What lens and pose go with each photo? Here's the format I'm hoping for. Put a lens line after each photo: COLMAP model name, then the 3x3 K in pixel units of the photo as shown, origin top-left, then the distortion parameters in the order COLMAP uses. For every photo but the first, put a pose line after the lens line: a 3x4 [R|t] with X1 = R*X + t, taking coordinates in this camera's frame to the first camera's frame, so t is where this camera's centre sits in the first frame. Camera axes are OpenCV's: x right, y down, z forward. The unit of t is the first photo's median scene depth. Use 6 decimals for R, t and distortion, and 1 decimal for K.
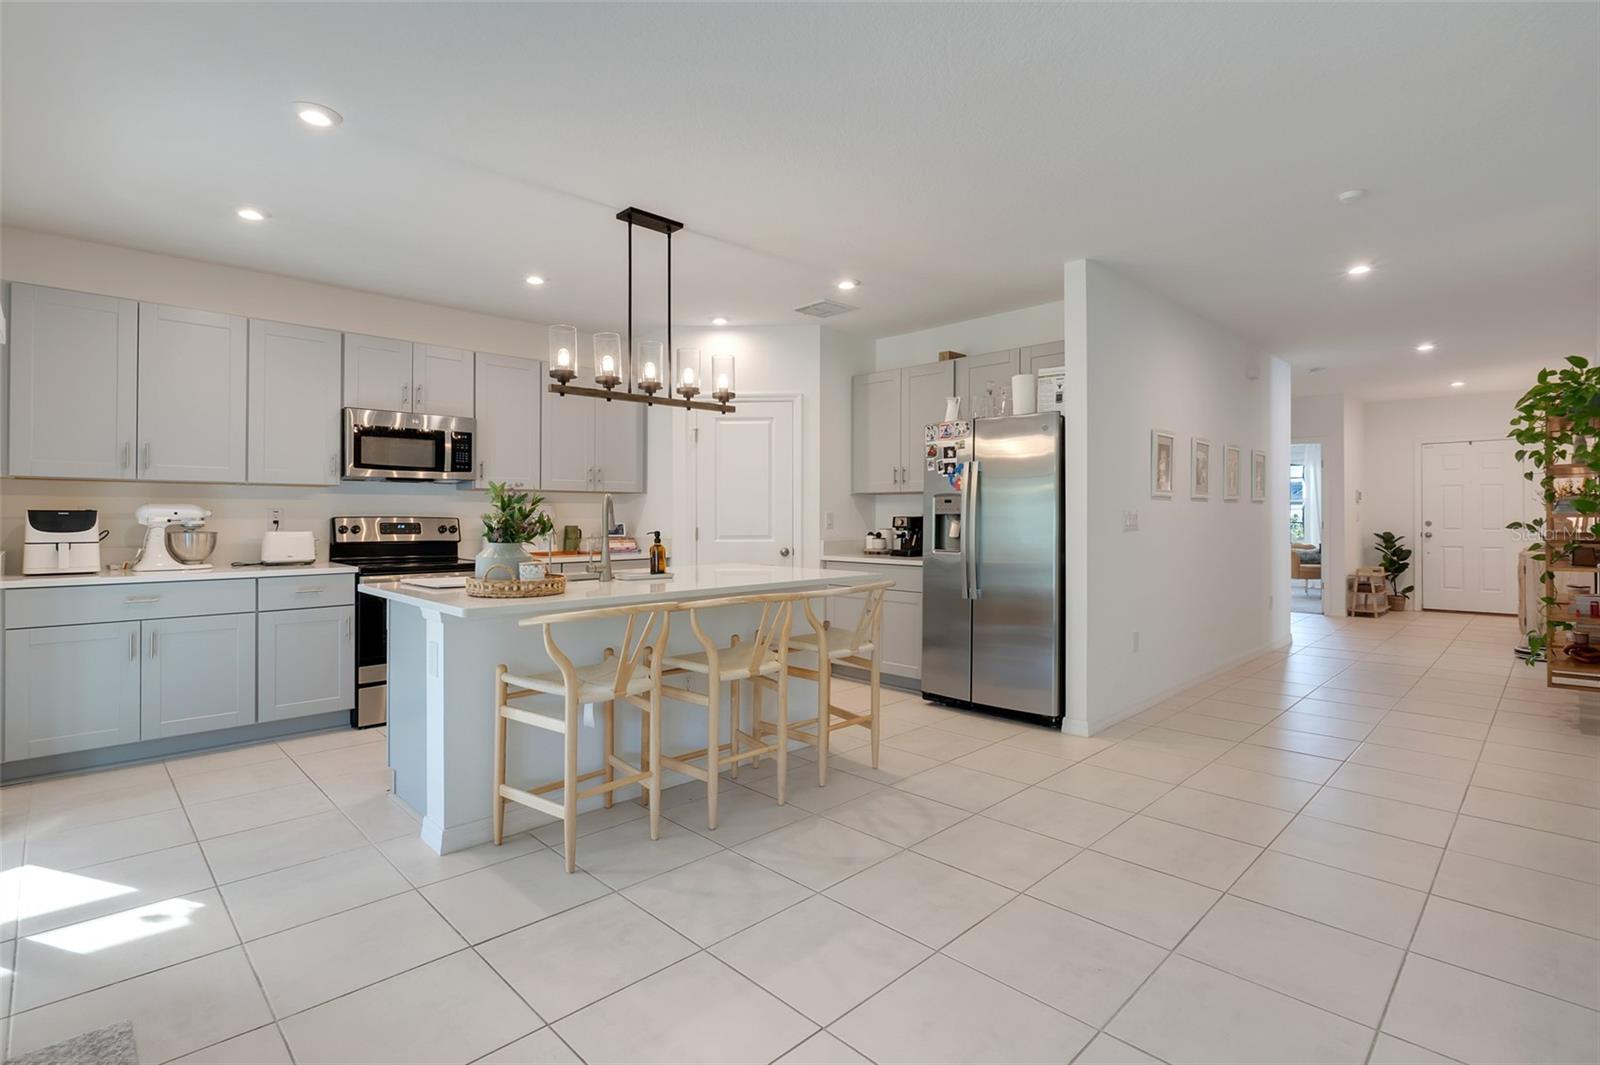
lens RADIAL K [[760.2, 0, 797.8], [0, 760.2, 514.1], [0, 0, 1]] dist [-0.005773, -0.000394]
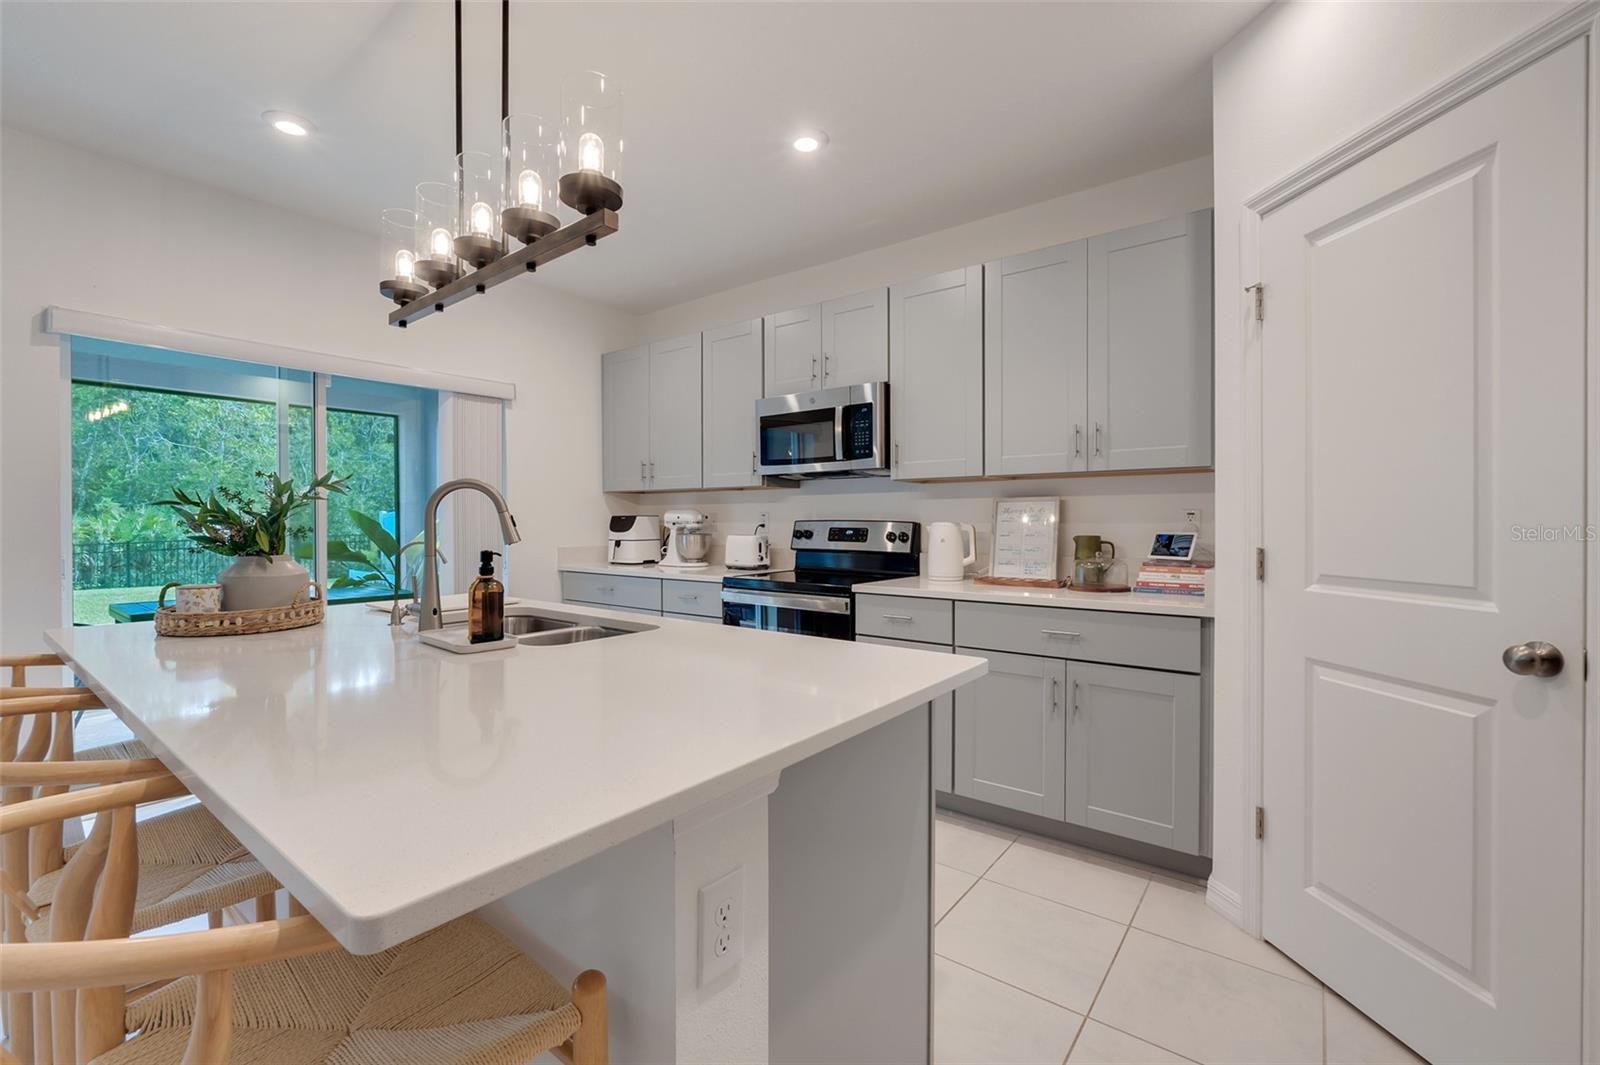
lens RADIAL K [[686.4, 0, 794.7], [0, 686.4, 525.1], [0, 0, 1]] dist [-0.004177, -0.000694]
pose [[0.135467, 0.006558, -0.990760, 0.199906], [0.004746, 0.999962, 0.007268, 0.003170], [0.990771, -0.005687, 0.135431, 0.842558]]
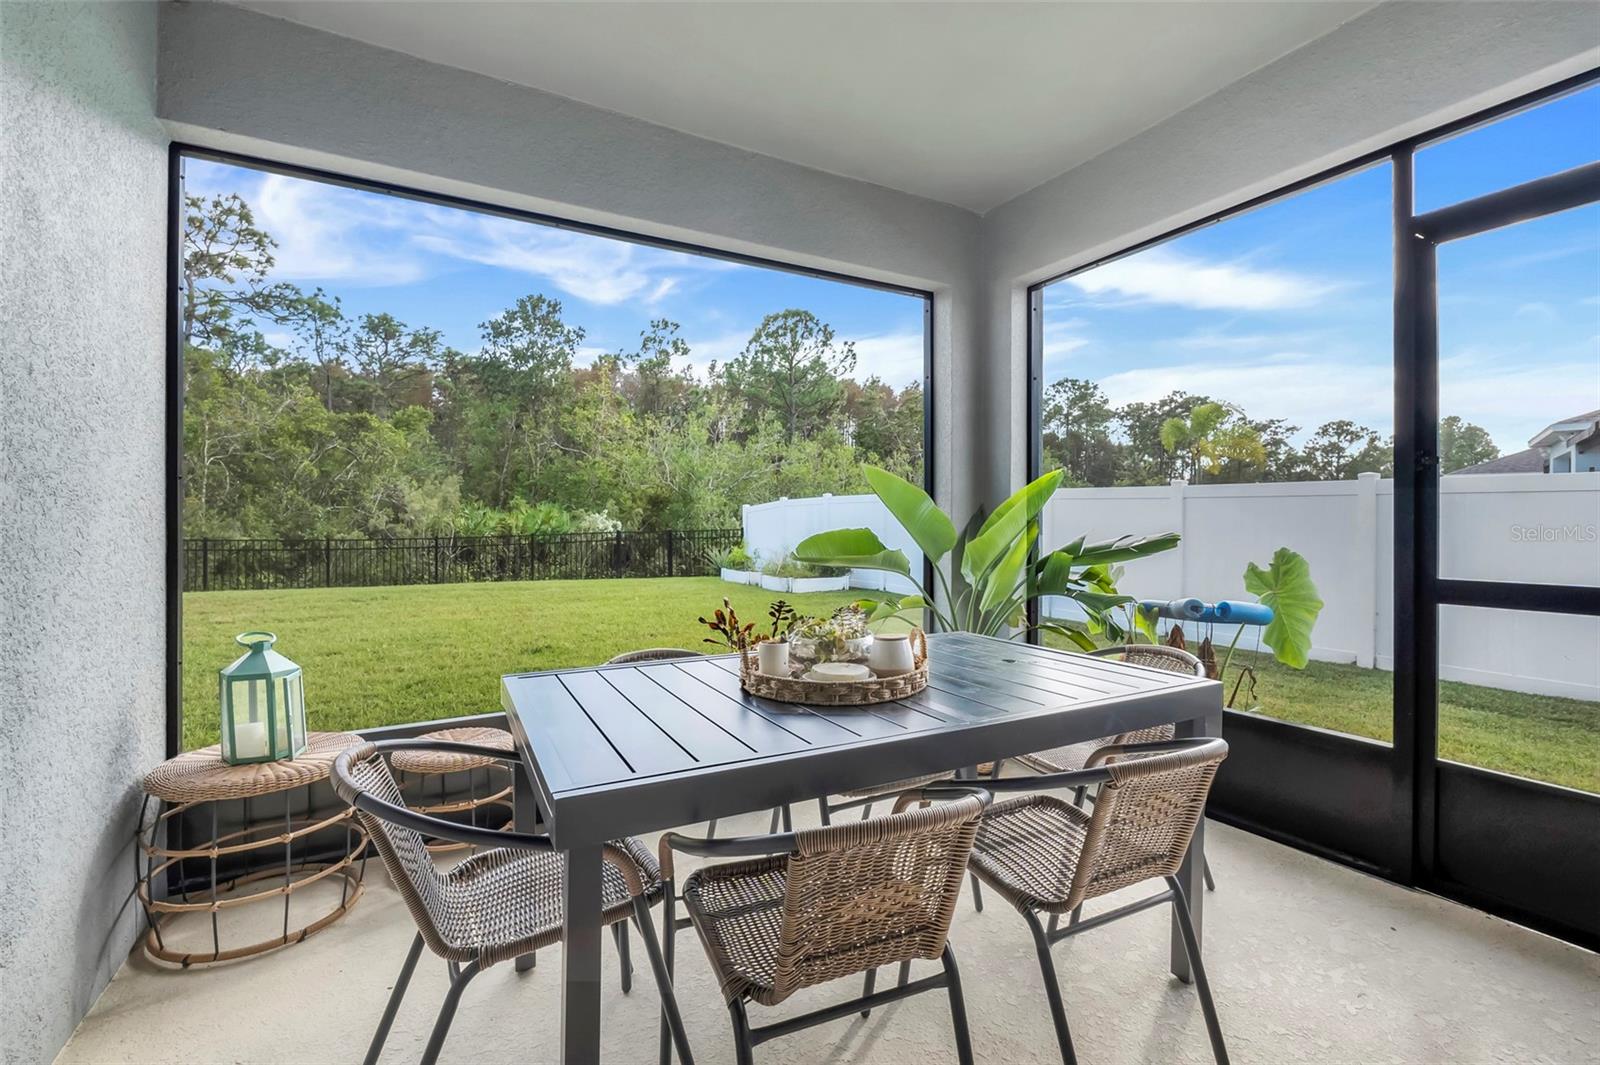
lens RADIAL K [[686.4, 0, 794.7], [0, 686.4, 525.1], [0, 0, 1]] dist [-0.004177, -0.000694]
pose [[-0.266974, 0.003740, -0.963696, -0.521357], [-0.000578, 0.999992, 0.004041, 0.030401], [0.963704, 0.001636, -0.266970, 0.299212]]
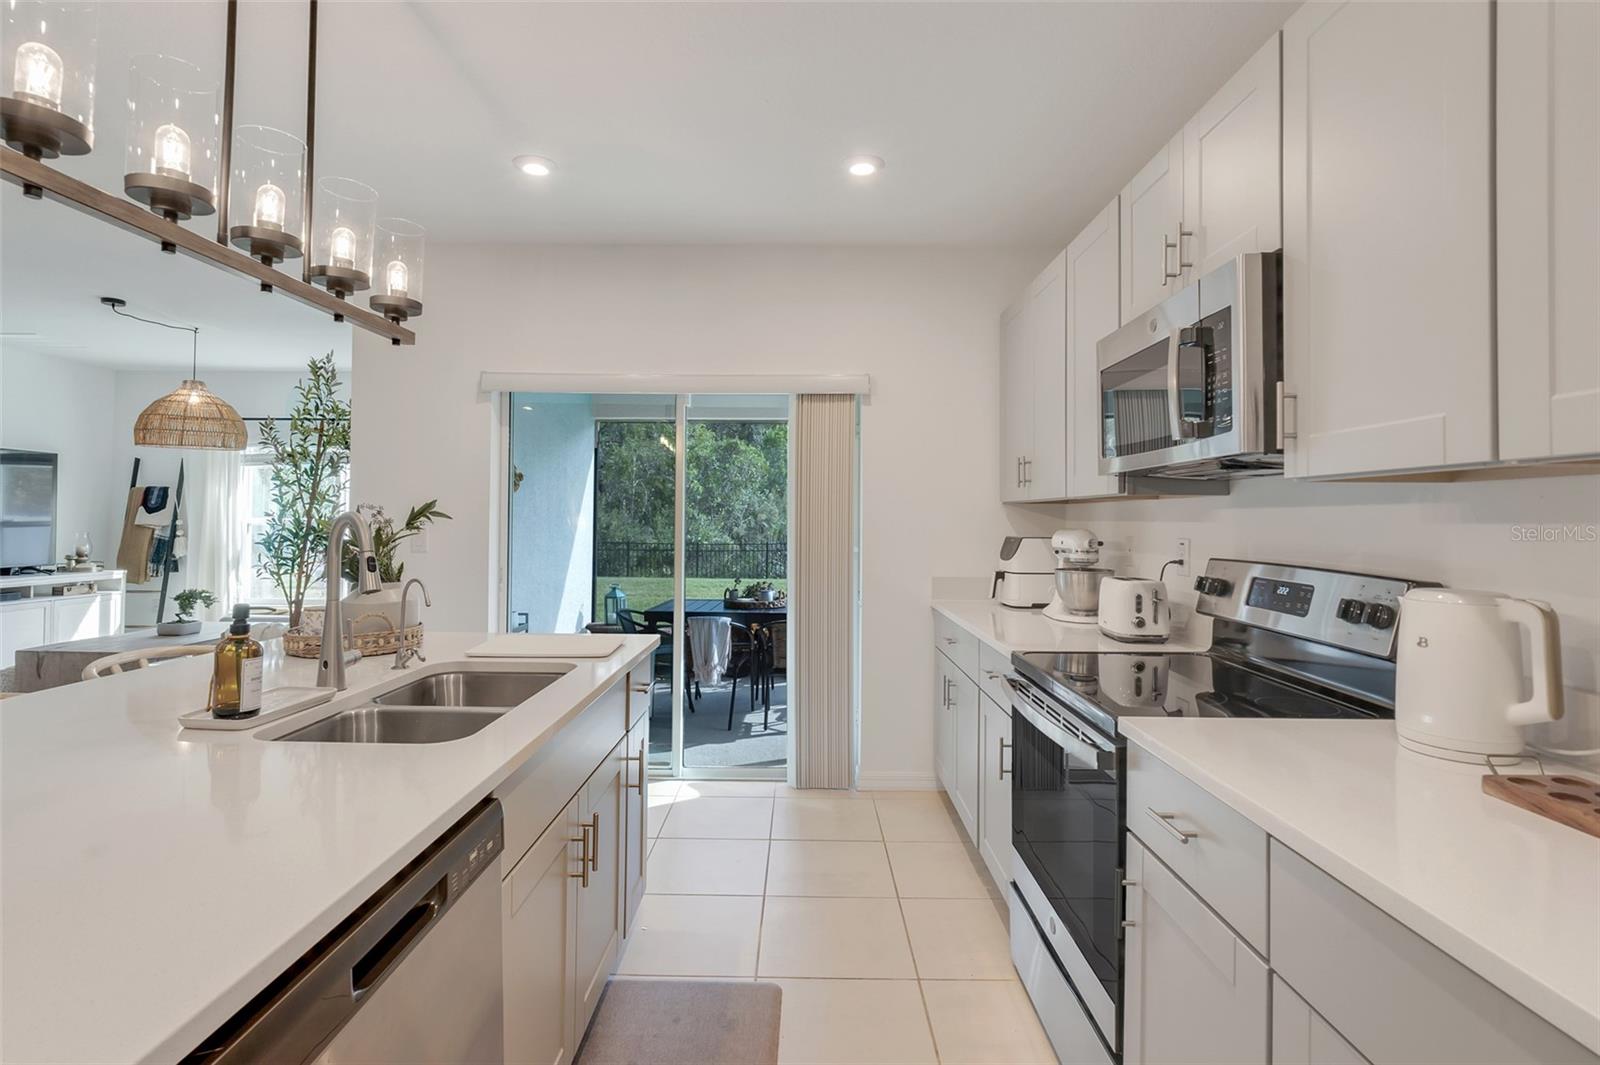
lens RADIAL K [[779.7, 0, 793.6], [0, 779.7, 499.7], [0, 0, 1]] dist [0.094293, 0.000026]
pose [[-0.711954, -0.024370, -0.701803, -0.064055], [-0.005837, 0.999568, -0.028788, -0.015470], [0.702201, -0.016399, -0.711789, 1.114081]]
